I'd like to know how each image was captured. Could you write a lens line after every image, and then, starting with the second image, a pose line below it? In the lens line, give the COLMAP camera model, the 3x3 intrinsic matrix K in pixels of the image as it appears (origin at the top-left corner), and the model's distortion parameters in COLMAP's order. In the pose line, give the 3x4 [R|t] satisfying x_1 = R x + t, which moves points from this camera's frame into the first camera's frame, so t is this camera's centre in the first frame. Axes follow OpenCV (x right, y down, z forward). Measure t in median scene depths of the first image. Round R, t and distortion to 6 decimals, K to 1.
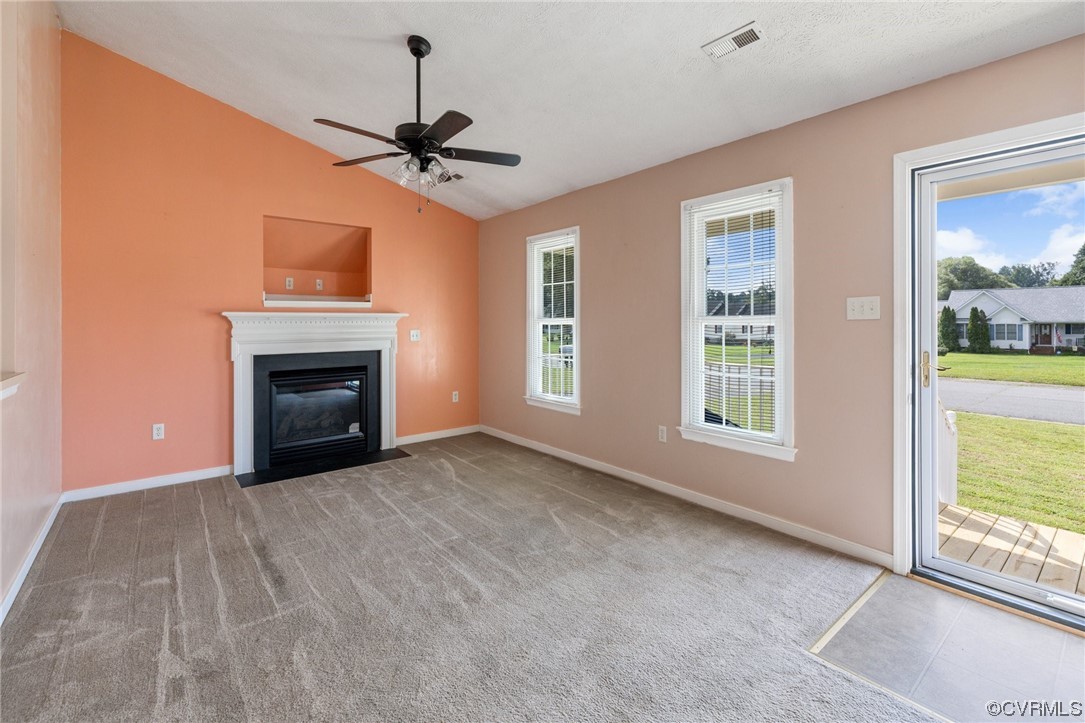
lens RADIAL K [[454.4, 0, 581.4], [0, 454.4, 322.3], [0, 0, 1]] dist [-0.000466, -0.000640]
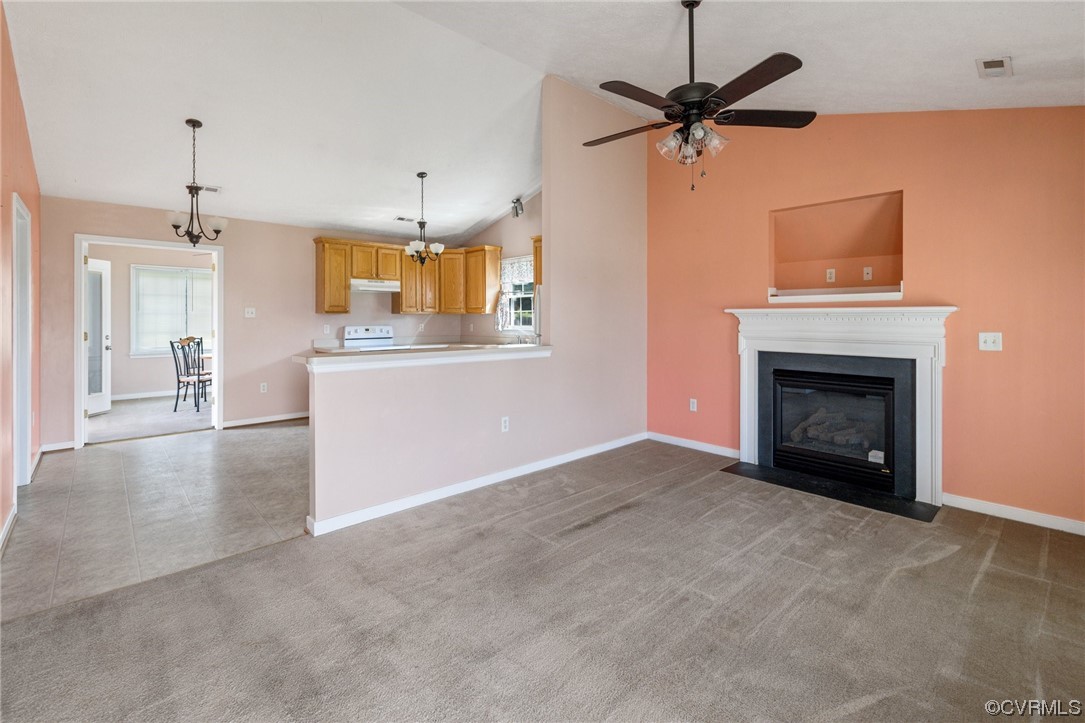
lens RADIAL K [[468.3, 0, 496.4], [0, 468.3, 320.2], [0, 0, 1]] dist [0.000138, 0.000554]
pose [[0.011490, 0.009808, -0.999886, 0.320970], [-0.004636, 0.999942, 0.009755, -0.004127], [0.999923, 0.004524, 0.011535, 0.388404]]
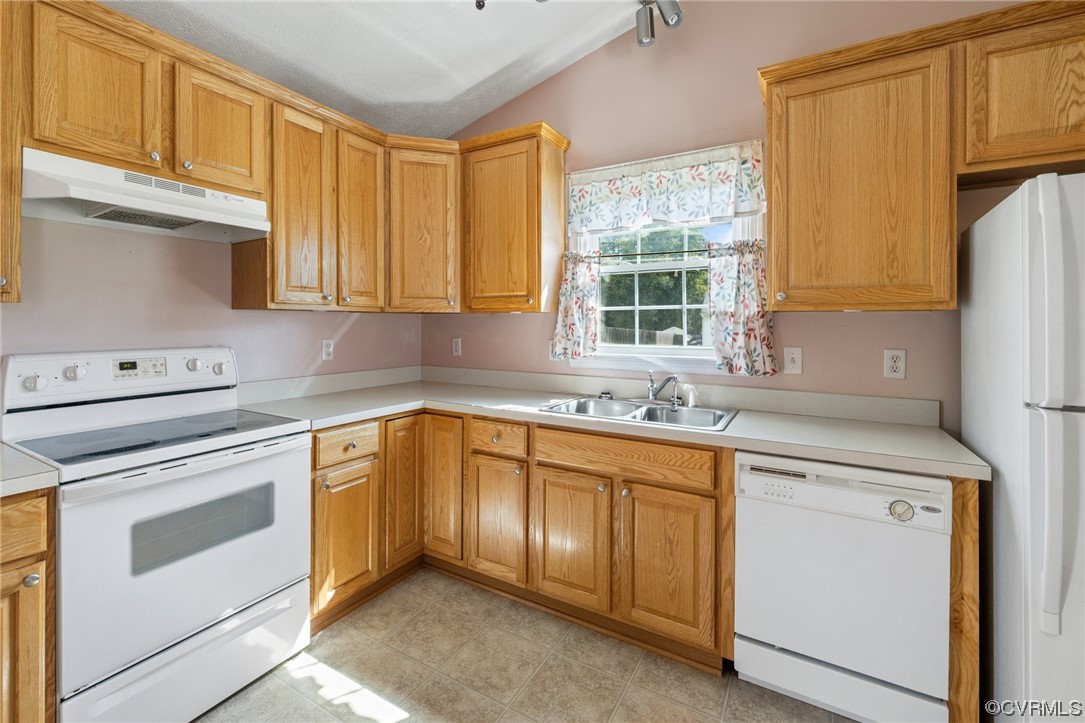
lens RADIAL K [[454.4, 0, 530.5], [0, 454.4, 324.7], [0, 0, 1]] dist [-0.000466, -0.000640]
pose [[0.354880, 0.005396, -0.934896, -0.773760], [-0.012242, 0.999924, 0.001125, 0.003387], [0.934832, 0.011046, 0.354919, 0.161261]]
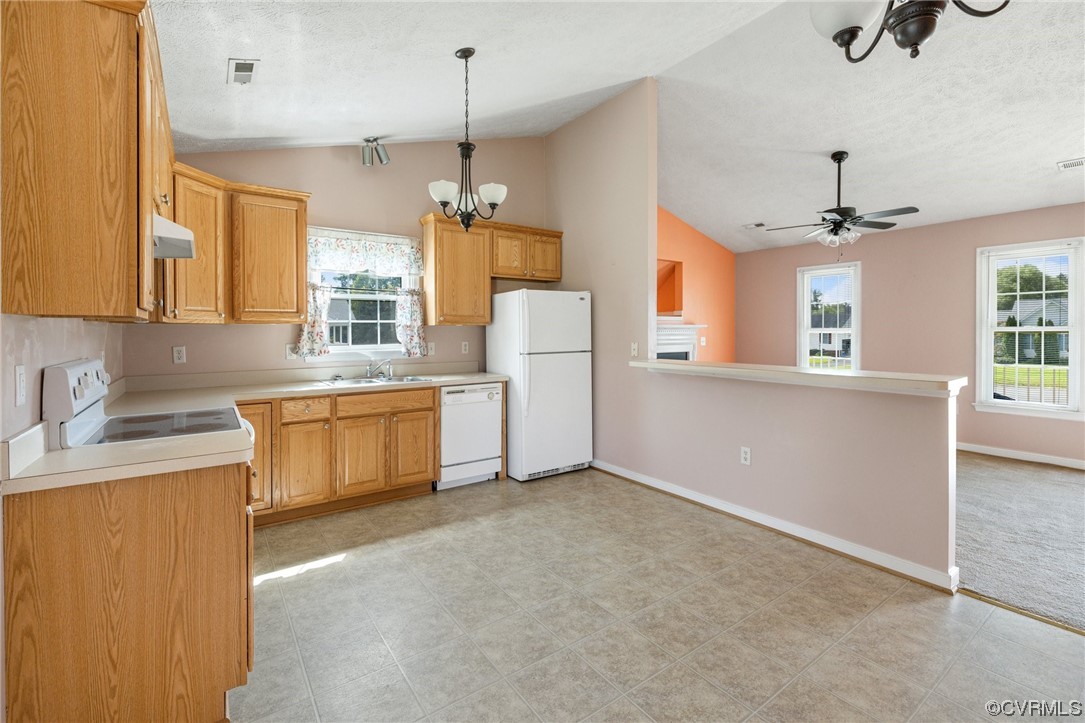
lens RADIAL K [[497.2, 0, 532.7], [0, 497.2, 338.9], [0, 0, 1]] dist [0.001616, 0.001433]
pose [[0.998763, 0.000602, -0.049723, -0.848410], [-0.000014, 0.999930, 0.011828, 0.004362], [0.049727, -0.011813, 0.998693, -0.506349]]
